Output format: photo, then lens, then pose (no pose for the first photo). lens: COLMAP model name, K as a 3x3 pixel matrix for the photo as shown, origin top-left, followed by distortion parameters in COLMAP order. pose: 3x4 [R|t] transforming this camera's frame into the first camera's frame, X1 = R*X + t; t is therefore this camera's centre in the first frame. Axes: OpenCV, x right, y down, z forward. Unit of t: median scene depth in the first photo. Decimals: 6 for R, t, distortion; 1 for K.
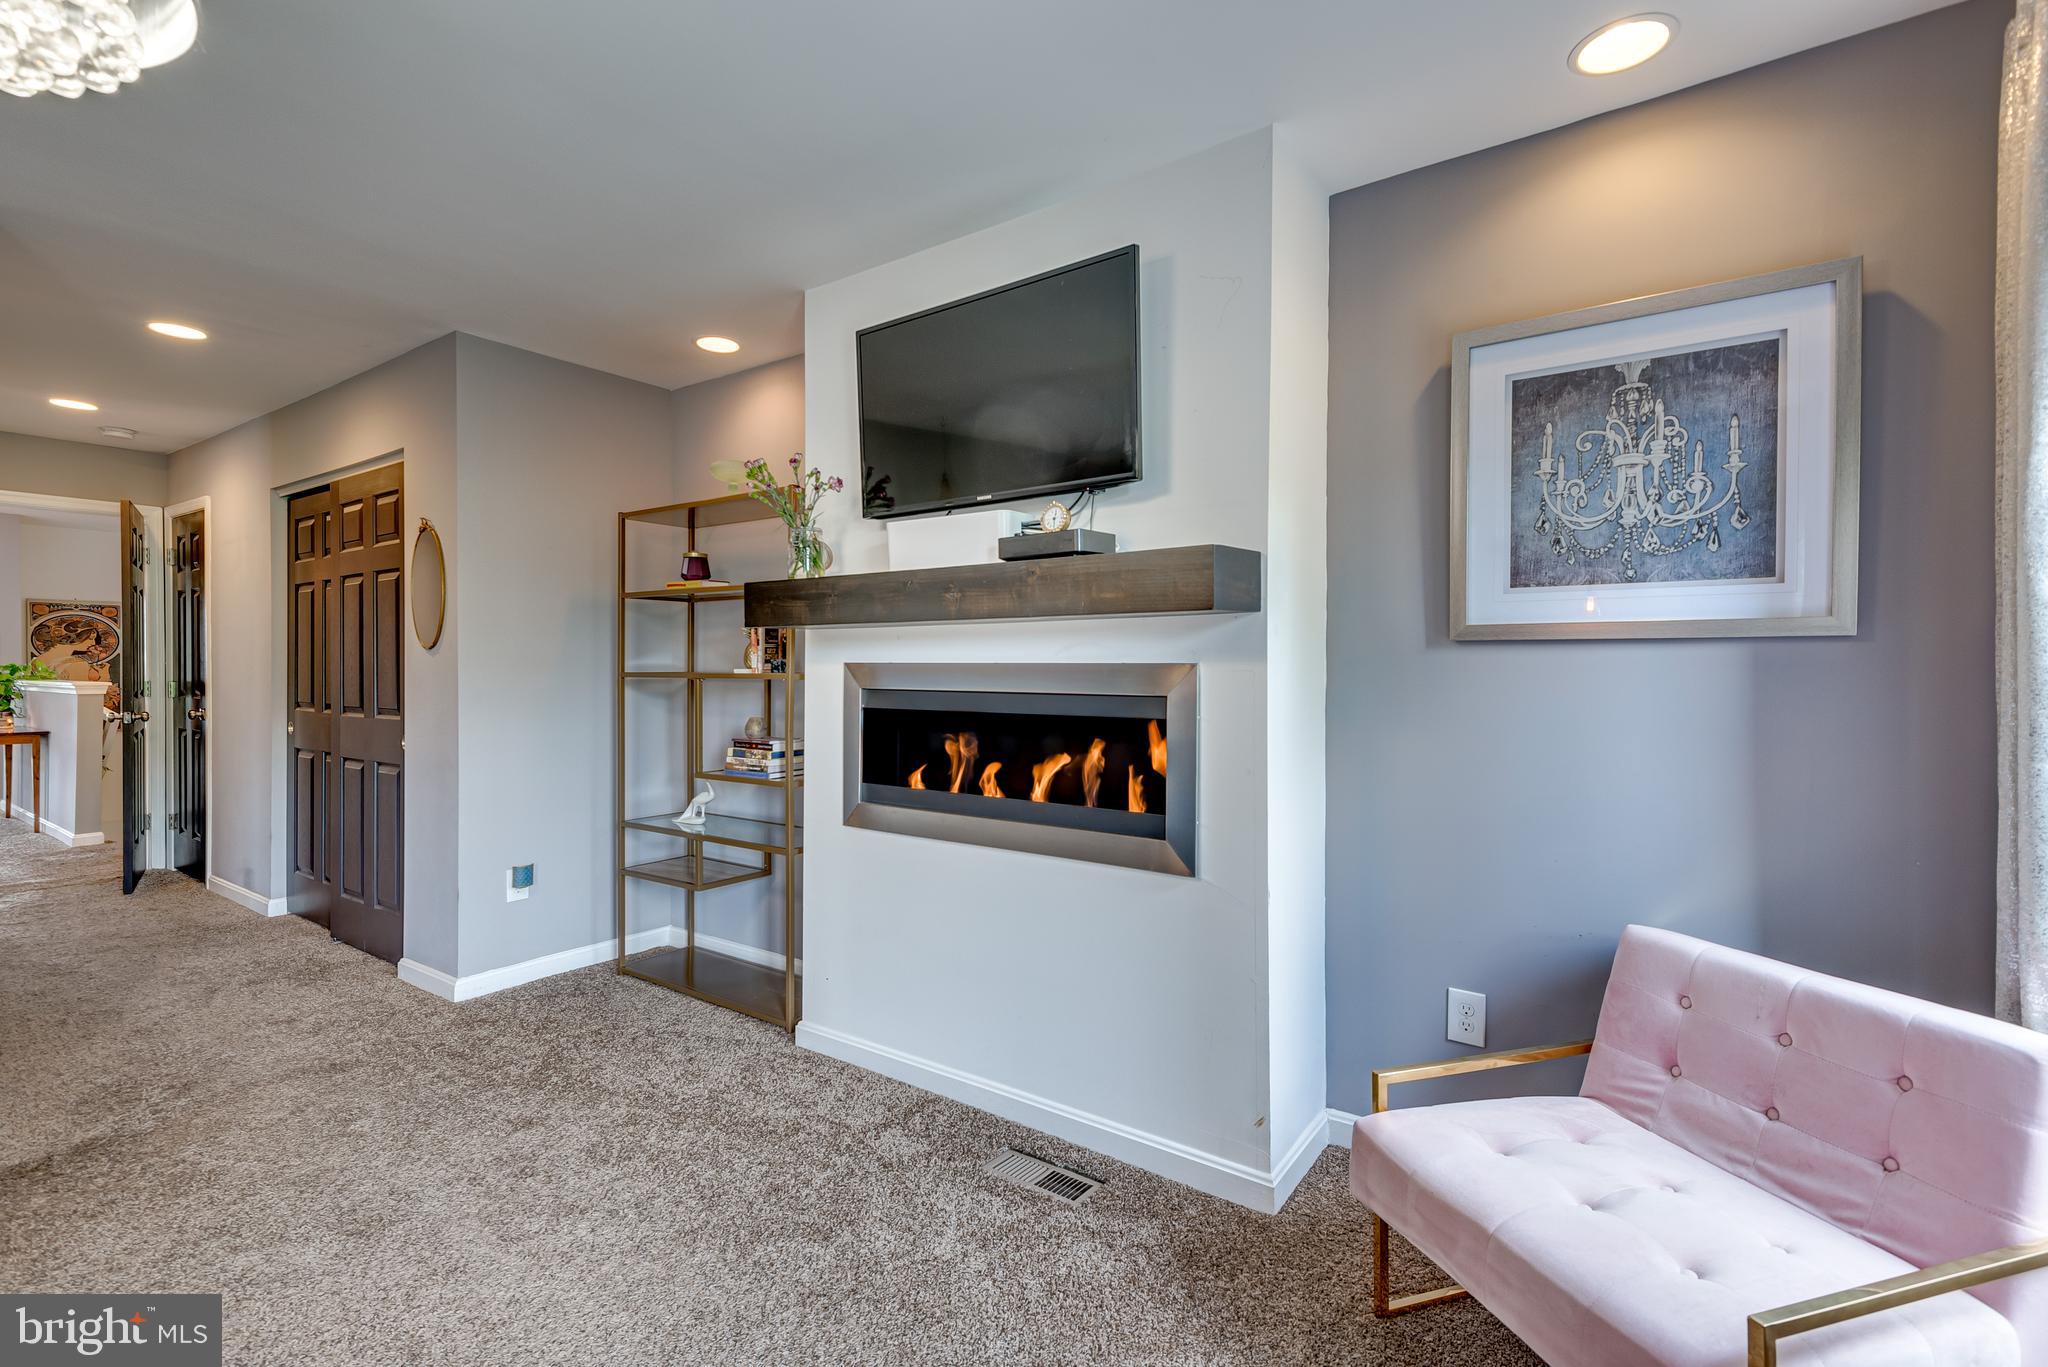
lens RADIAL K [[918.7, 0, 1065.5], [0, 918.7, 680.5], [0, 0, 1]] dist [0.025951, -0.025884]
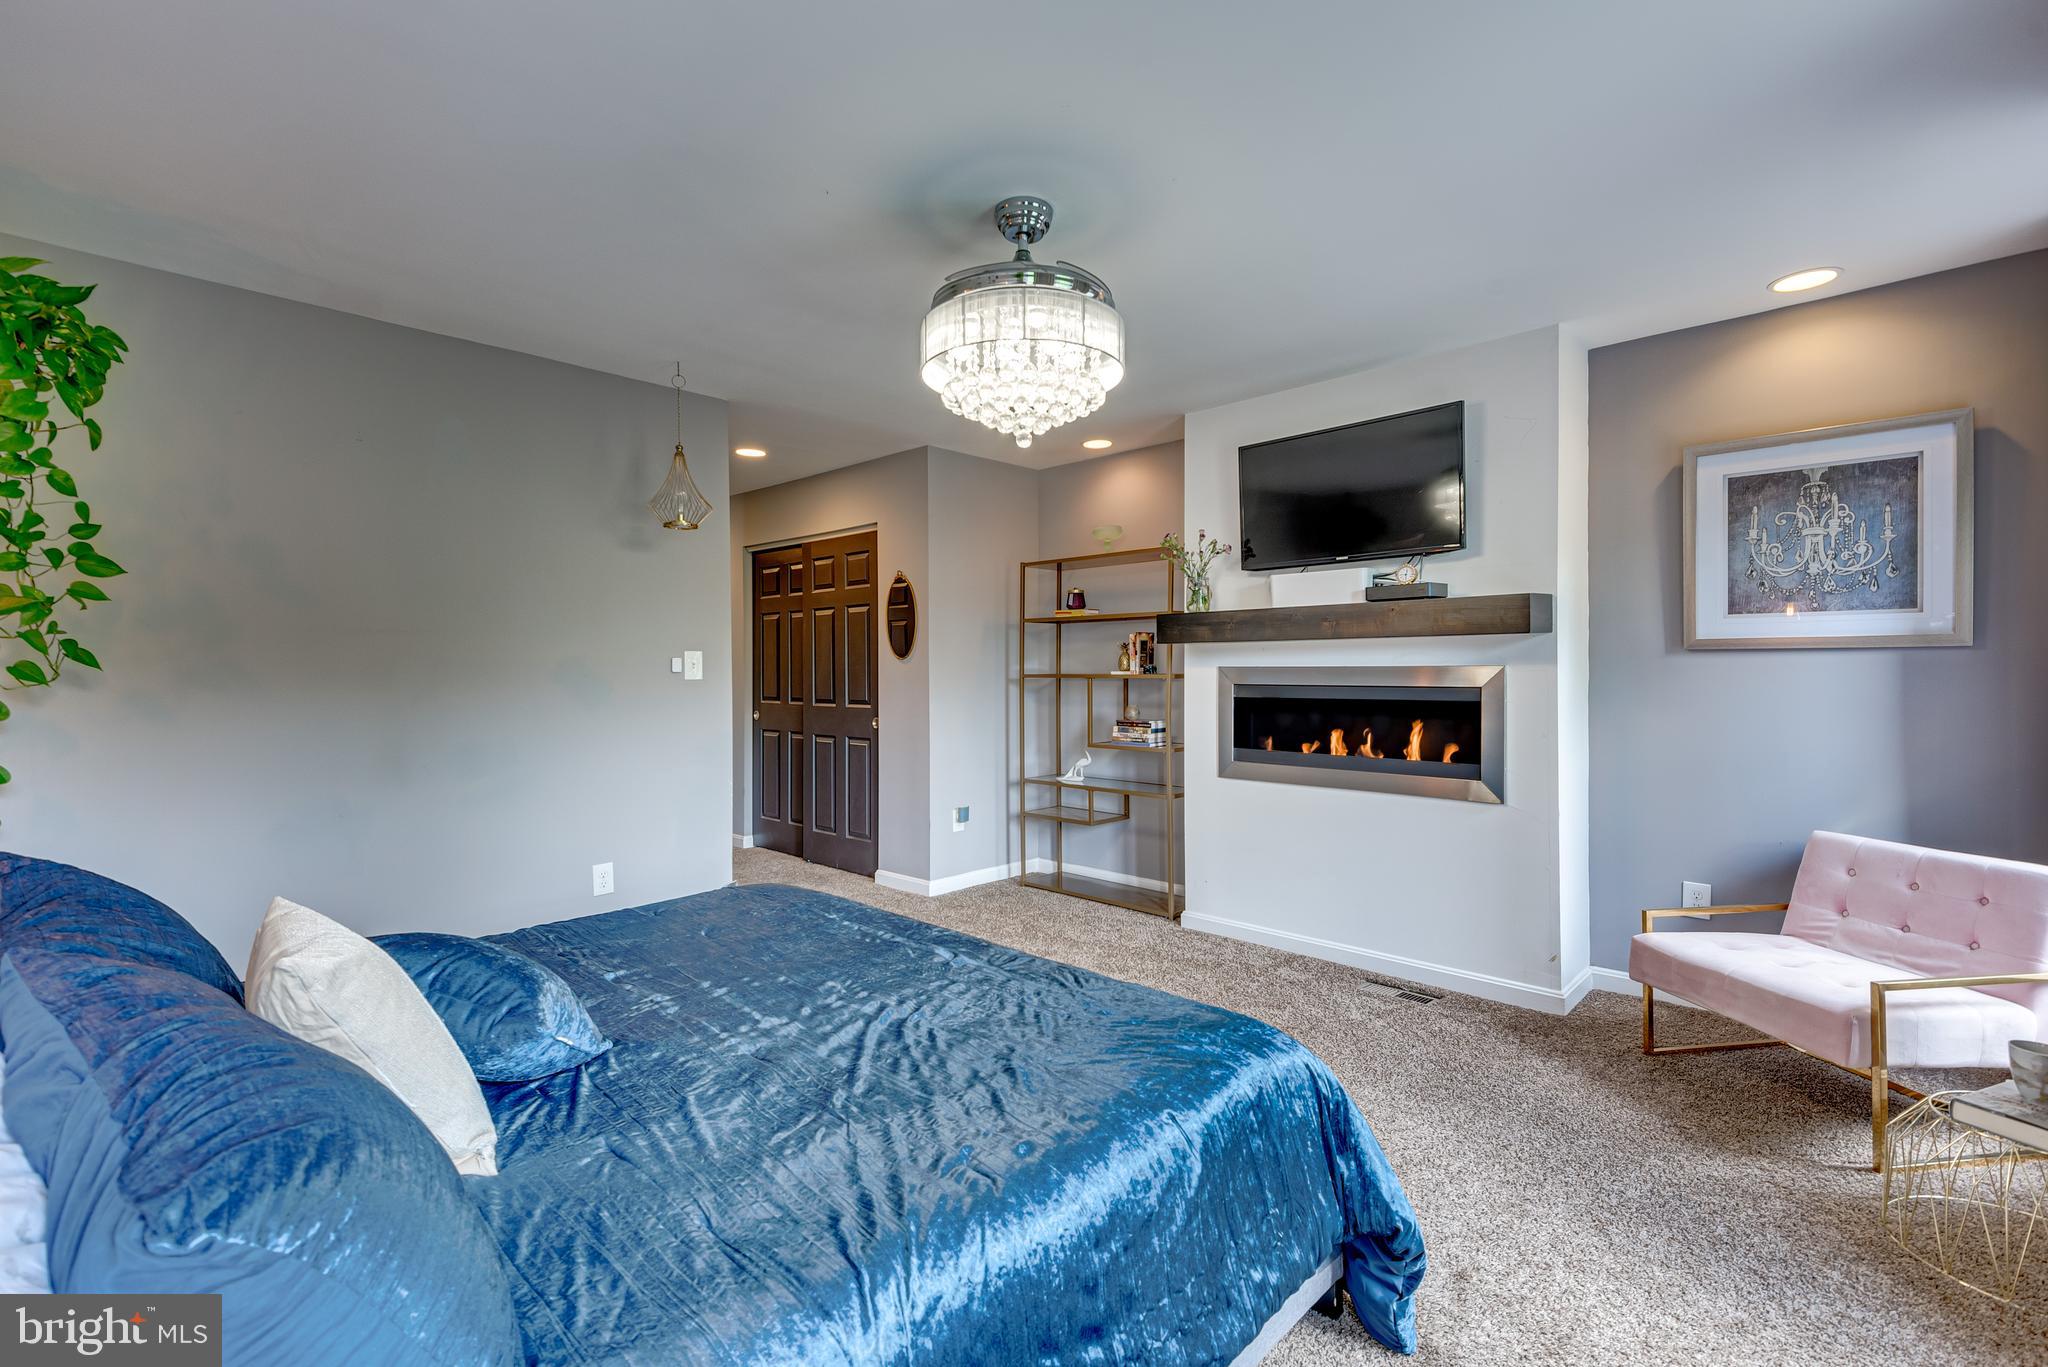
lens RADIAL K [[935.4, 0, 1025.3], [0, 935.4, 679.6], [0, 0, 1]] dist [0.023785, -0.021682]
pose [[0.986235, -0.003878, -0.165306, -0.387052], [0.003201, 0.999985, -0.004363, 0.009106], [0.165320, 0.003774, 0.986233, -0.690651]]
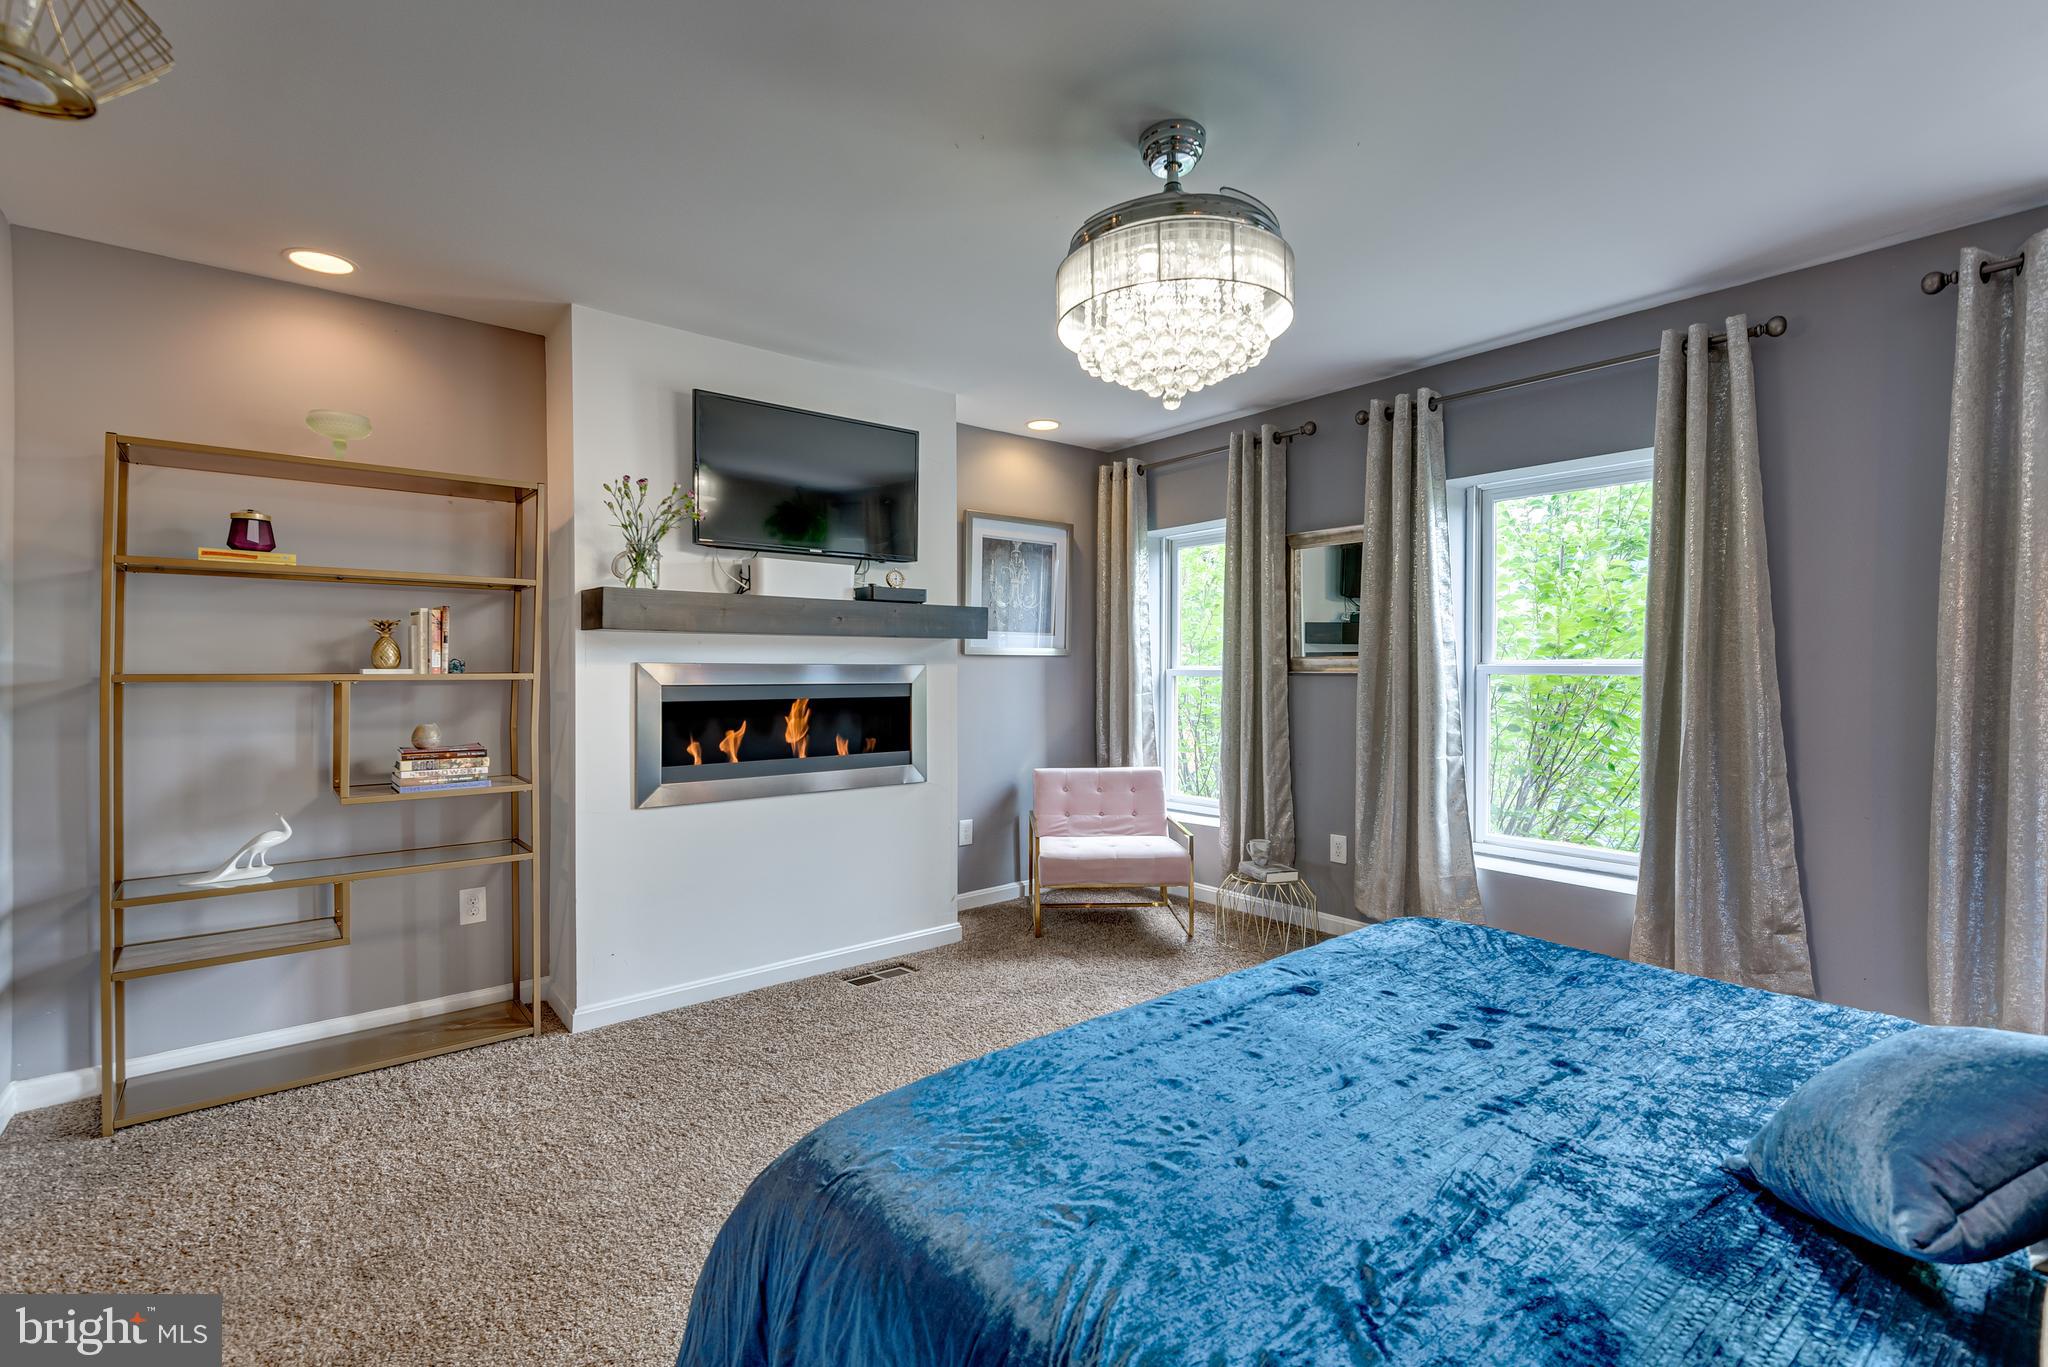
lens RADIAL K [[934.9, 0, 1023.8], [0, 934.9, 676.7], [0, 0, 1]] dist [0.021819, -0.000080]
pose [[0.266897, -0.009766, 0.963676, -1.570461], [0.013900, 0.999884, 0.006283, -0.004587], [-0.963625, 0.011718, 0.267001, 0.309185]]
